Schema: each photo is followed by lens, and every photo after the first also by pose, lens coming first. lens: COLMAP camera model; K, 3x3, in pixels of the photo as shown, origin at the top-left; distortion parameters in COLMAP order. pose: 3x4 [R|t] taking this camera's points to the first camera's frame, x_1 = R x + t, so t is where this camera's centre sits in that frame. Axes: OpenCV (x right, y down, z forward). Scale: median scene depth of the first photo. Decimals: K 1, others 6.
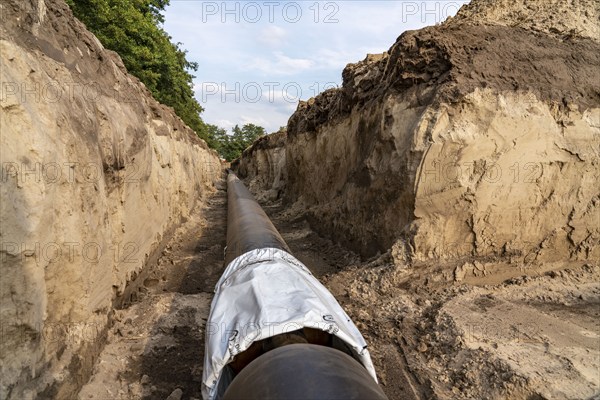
lens RADIAL K [[429.2, 0, 362.0], [0, 429.2, 208.8], [0, 0, 1]] dist [-0.026764, -0.001440]
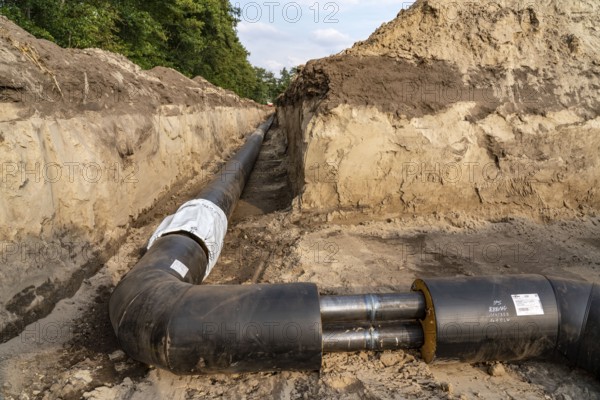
lens RADIAL K [[429.2, 0, 362.0], [0, 429.2, 208.8], [0, 0, 1]] dist [-0.026764, -0.001440]
pose [[0.994234, 0.038455, -0.100095, 0.518159], [-0.025922, 0.991990, 0.123624, -0.090947], [0.104047, -0.120317, 0.987268, -0.630784]]
